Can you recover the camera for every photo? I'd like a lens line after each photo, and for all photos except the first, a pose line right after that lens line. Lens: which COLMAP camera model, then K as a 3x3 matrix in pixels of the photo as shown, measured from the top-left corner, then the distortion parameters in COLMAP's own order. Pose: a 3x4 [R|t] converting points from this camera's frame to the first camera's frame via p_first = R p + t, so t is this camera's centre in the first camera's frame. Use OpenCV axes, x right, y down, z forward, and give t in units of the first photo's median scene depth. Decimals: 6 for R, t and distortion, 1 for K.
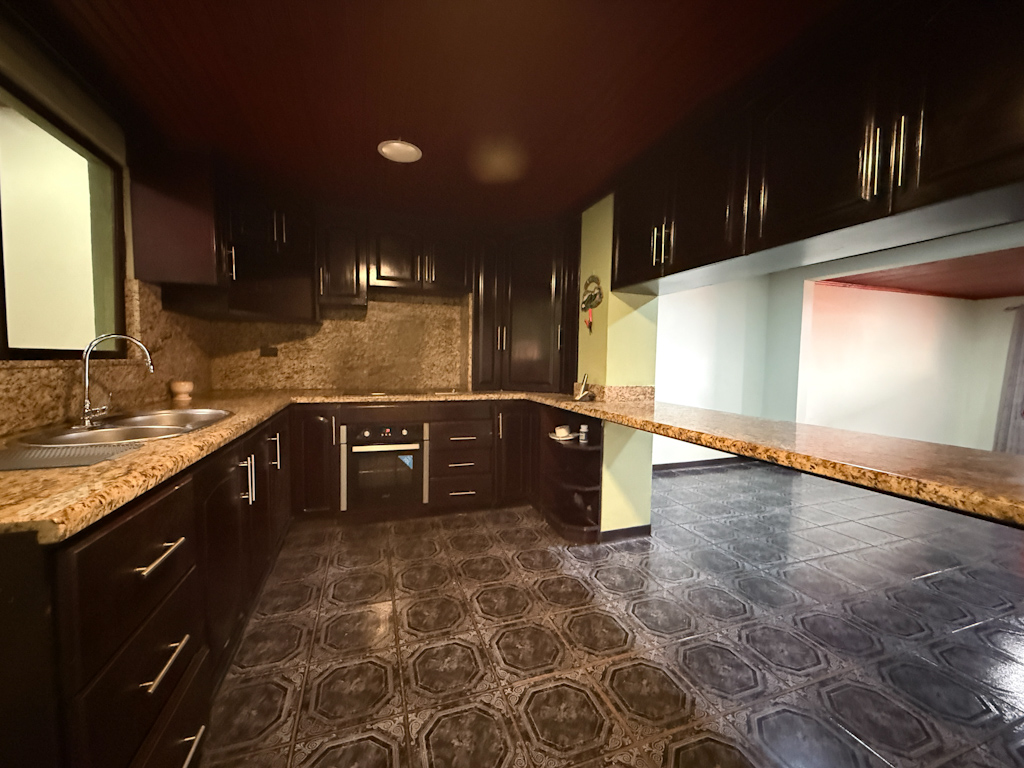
lens RADIAL K [[407.7, 0, 510.5], [0, 407.7, 383.6], [0, 0, 1]] dist [-0.000720, -0.000027]
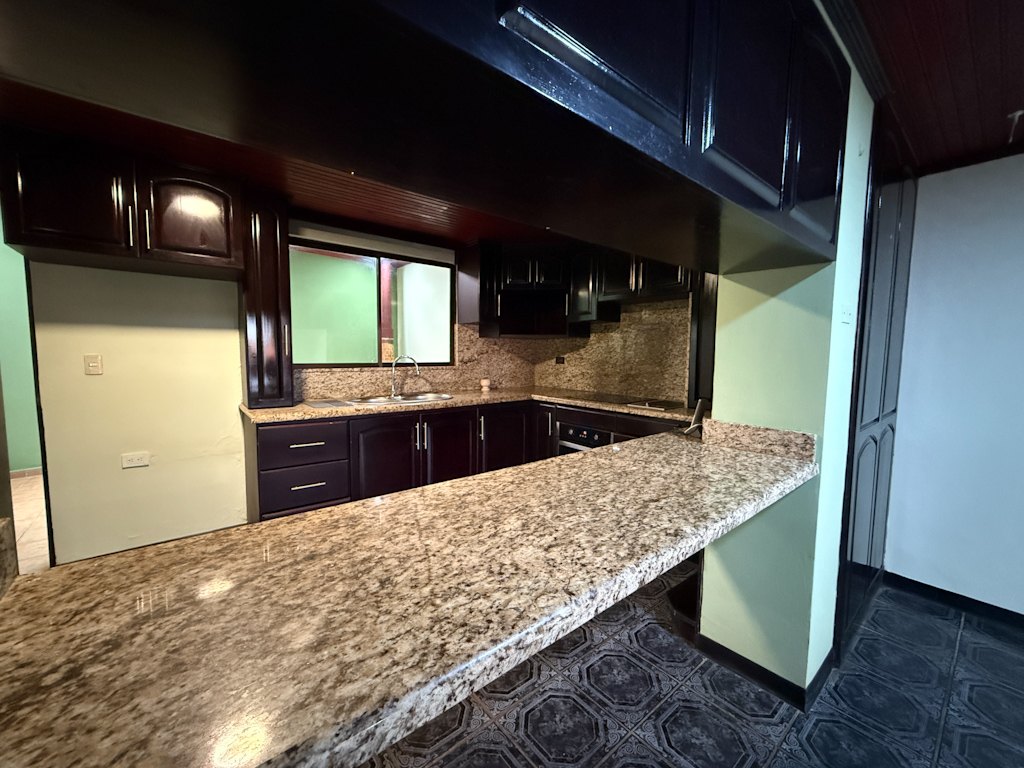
lens RADIAL K [[407.7, 0, 508.3], [0, 407.7, 385.0], [0, 0, 1]] dist [-0.000720, -0.000027]
pose [[0.339291, 0.065331, -0.938410, 0.661809], [-0.060064, 0.997054, 0.047697, -0.055422], [0.938762, 0.040182, 0.342216, 0.417901]]
